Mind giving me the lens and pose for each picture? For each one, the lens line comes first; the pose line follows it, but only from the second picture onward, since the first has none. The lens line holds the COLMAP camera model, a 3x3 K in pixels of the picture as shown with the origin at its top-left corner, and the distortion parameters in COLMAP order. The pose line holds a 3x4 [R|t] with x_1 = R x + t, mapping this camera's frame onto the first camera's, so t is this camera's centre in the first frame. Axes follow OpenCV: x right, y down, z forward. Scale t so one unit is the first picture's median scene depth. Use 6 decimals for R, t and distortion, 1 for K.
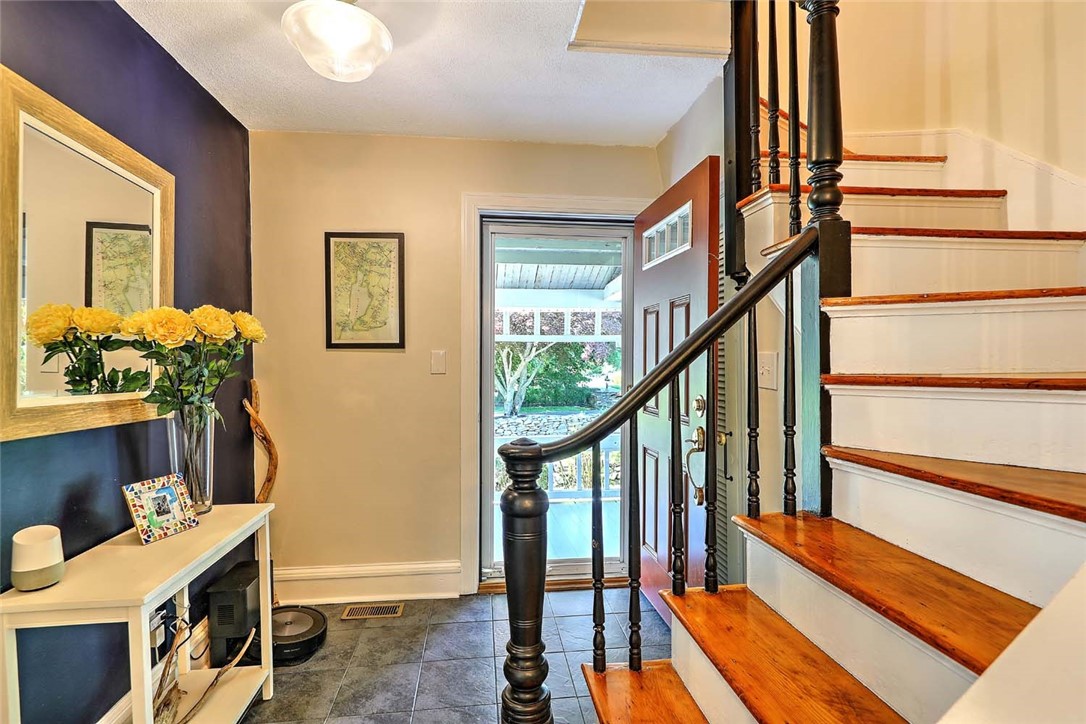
lens RADIAL K [[536.3, 0, 538.9], [0, 536.3, 363.4], [0, 0, 1]] dist [0.004232, 0.000733]
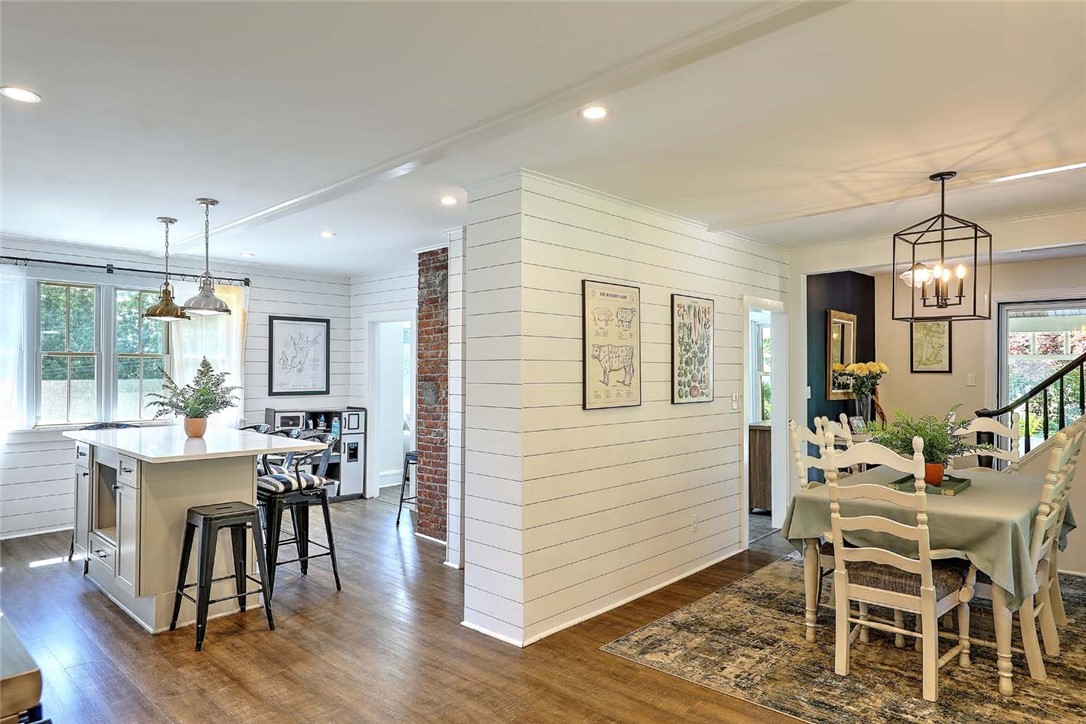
lens RADIAL K [[655.4, 0, 536.7], [0, 655.4, 369.9], [0, 0, 1]] dist [-0.003056, 0.001379]
pose [[0.643380, 0.006002, -0.765524, 0.739049], [-0.003621, 0.999982, 0.004796, -0.054220], [0.765539, -0.000314, 0.643390, -2.088956]]
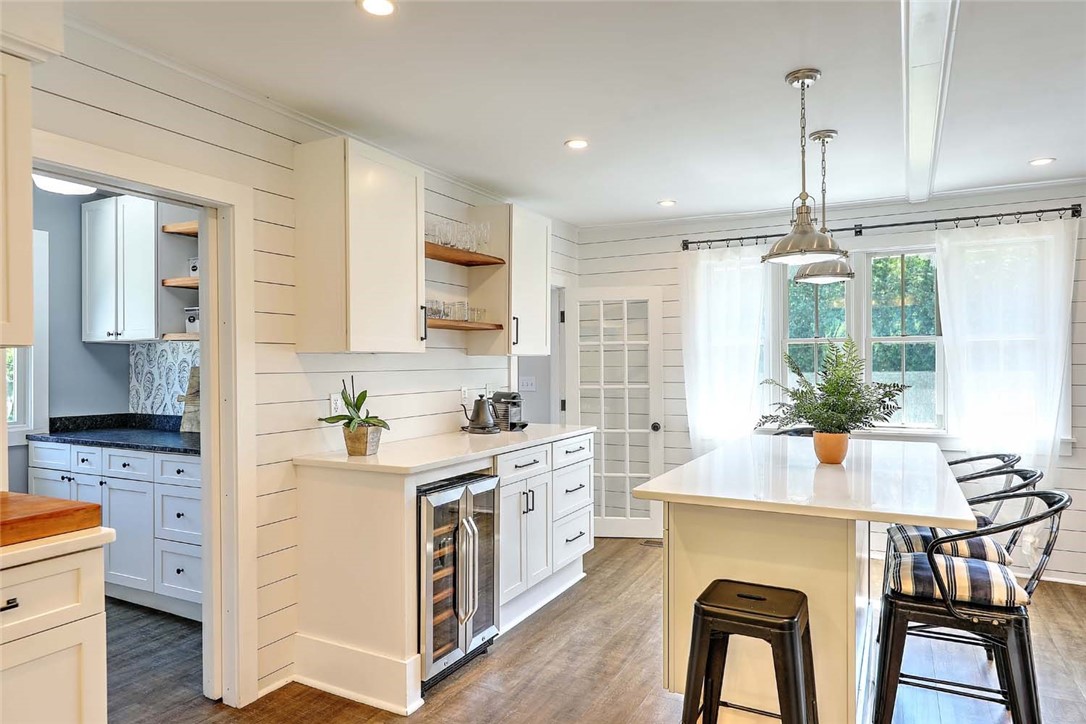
lens RADIAL K [[687.4, 0, 543.6], [0, 687.4, 363.8], [0, 0, 1]] dist [-0.001277, 0.000698]
pose [[-0.556332, 0.003021, -0.830955, 0.036373], [0.007402, 0.999972, -0.001320, -0.031186], [0.830927, -0.006885, -0.556339, -1.420178]]
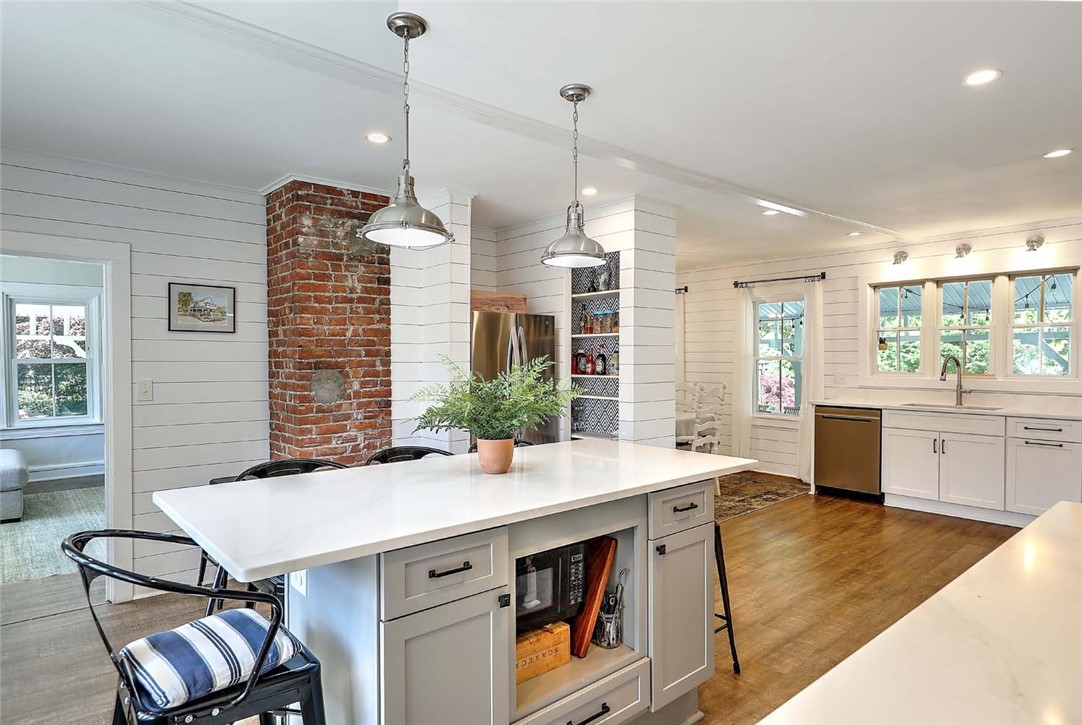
lens RADIAL K [[616.6, 0, 537.9], [0, 616.6, 363.7], [0, 0, 1]] dist [0.008261, -0.000122]
pose [[0.823635, -0.001700, 0.567118, -1.648212], [-0.006516, 0.999901, 0.012461, -0.037988], [-0.567083, -0.013958, 0.823542, -2.460583]]
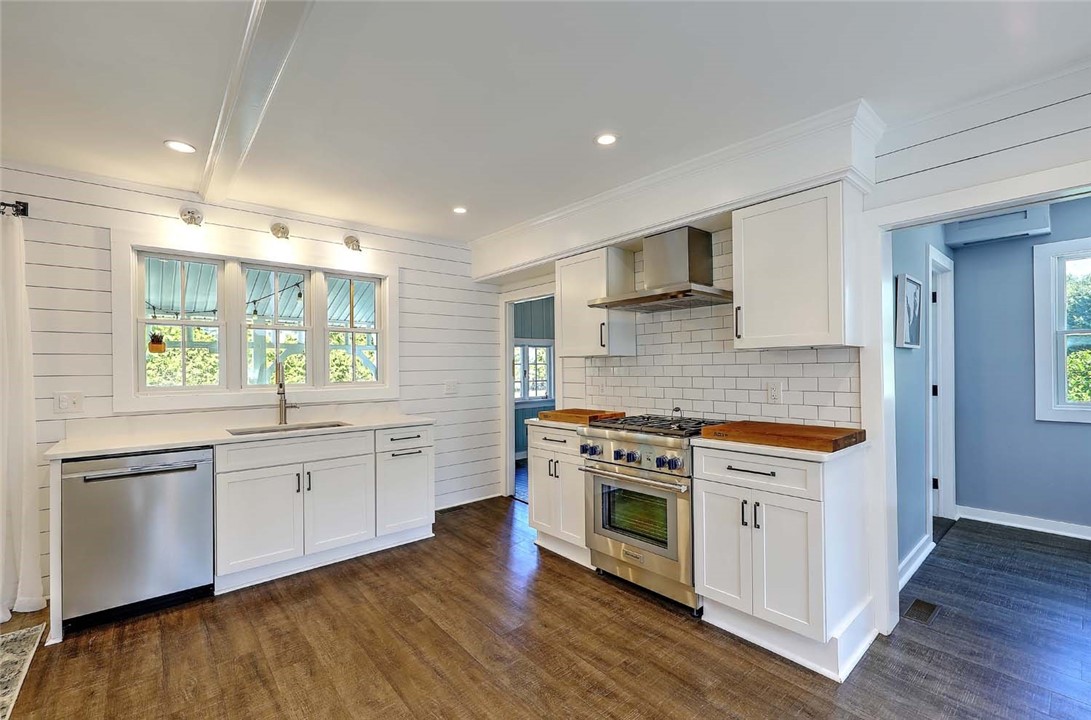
lens RADIAL K [[470.5, 0, 550.4], [0, 470.5, 364.6], [0, 0, 1]] dist [0.004834, 0.000630]
pose [[-0.562496, 0.015908, 0.826647, -0.673691], [0.010400, 0.999872, -0.012166, -0.016763], [-0.826734, 0.001754, -0.562590, -1.347681]]
